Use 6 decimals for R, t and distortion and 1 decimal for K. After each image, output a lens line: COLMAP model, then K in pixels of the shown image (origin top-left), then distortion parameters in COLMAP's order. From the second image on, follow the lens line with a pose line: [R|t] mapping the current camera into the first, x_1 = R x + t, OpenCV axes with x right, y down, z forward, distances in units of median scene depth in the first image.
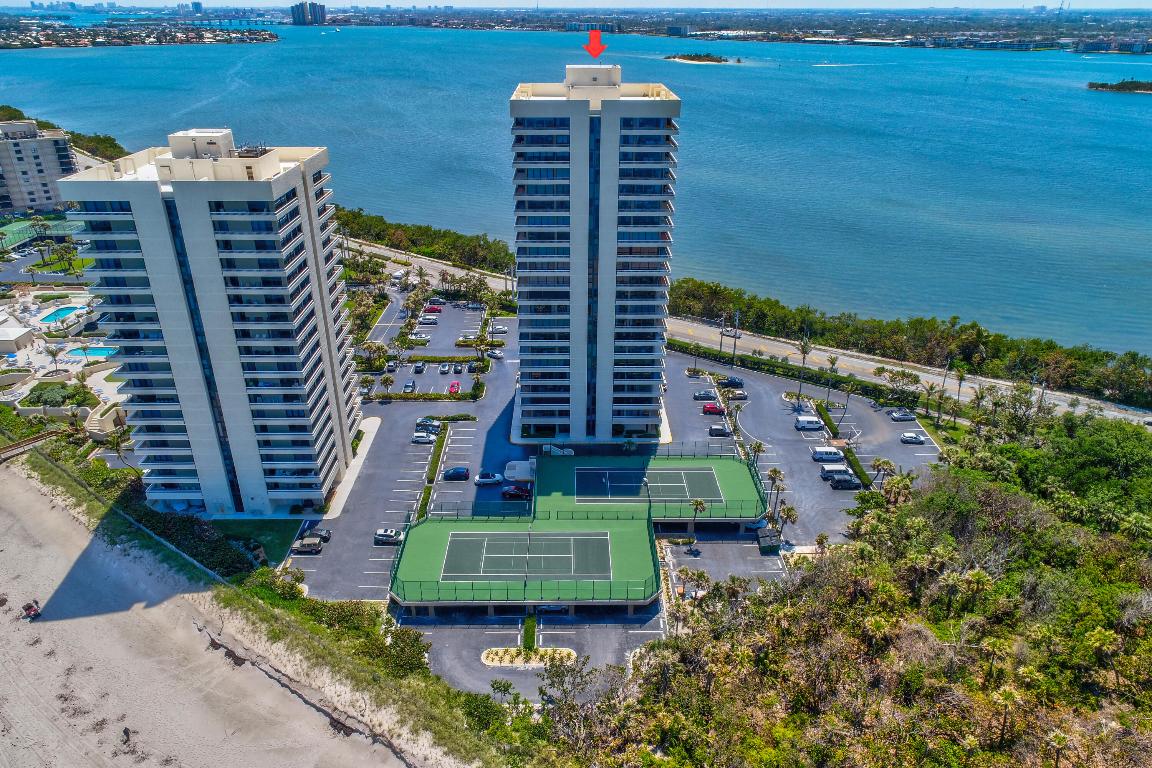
lens RADIAL K [[804.8, 0, 576.0], [0, 804.8, 384.0], [0, 0, 1]] dist [0.004022, 0.000588]
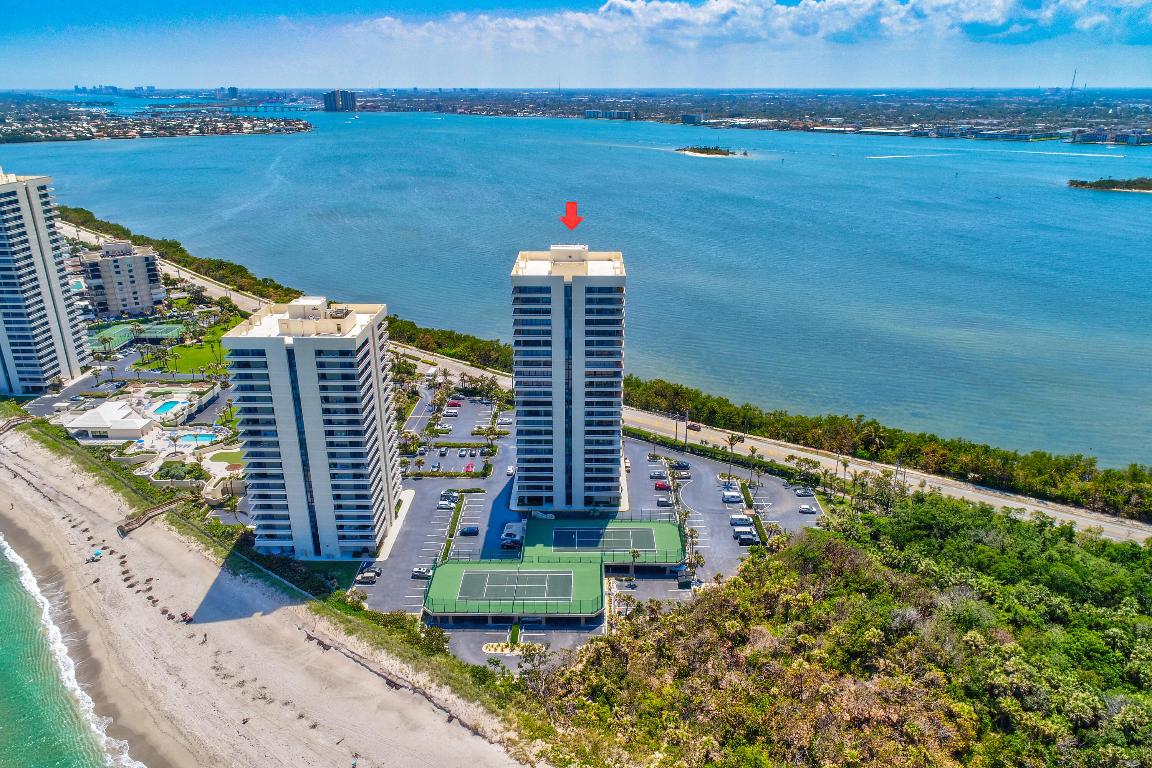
lens RADIAL K [[804.8, 0, 576.0], [0, 804.8, 384.0], [0, 0, 1]] dist [0.004022, 0.000588]
pose [[0.999734, 0.006619, -0.022081, 0.064677], [-0.008612, 0.995777, -0.091404, -0.016241], [0.021382, 0.091570, 0.995569, -0.404961]]
